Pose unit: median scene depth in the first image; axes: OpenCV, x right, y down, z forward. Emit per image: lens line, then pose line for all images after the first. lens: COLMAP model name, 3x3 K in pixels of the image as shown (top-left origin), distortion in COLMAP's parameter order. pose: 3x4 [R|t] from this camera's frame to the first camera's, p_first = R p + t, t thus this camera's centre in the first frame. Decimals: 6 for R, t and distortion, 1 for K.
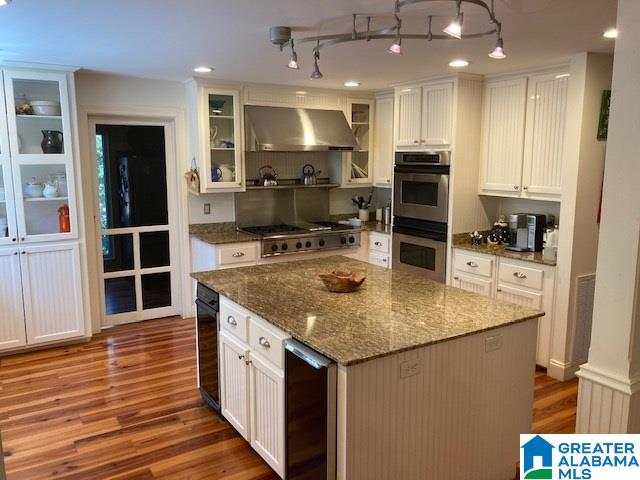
lens RADIAL K [[532.4, 0, 319.7], [0, 532.4, 241.5], [0, 0, 1]] dist [0.047382, -0.025194]
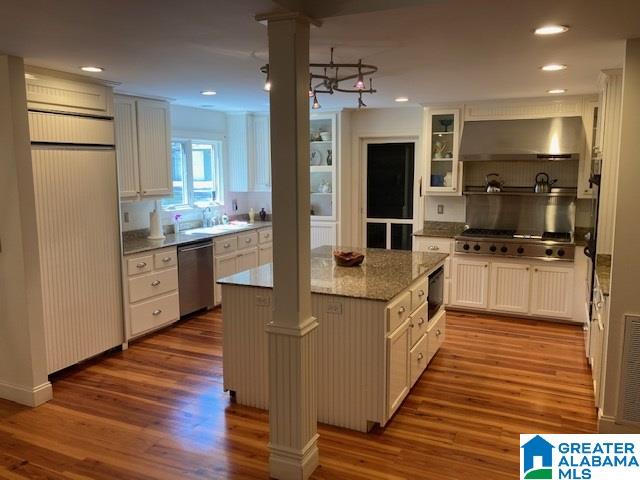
lens RADIAL K [[532.4, 0, 318.0], [0, 532.4, 237.9], [0, 0, 1]] dist [0.047382, -0.025194]
pose [[0.534615, 0.110148, -0.837887, 0.682850], [-0.129417, 0.990446, 0.047629, -0.020139], [0.835127, 0.082974, 0.543763, 0.129326]]
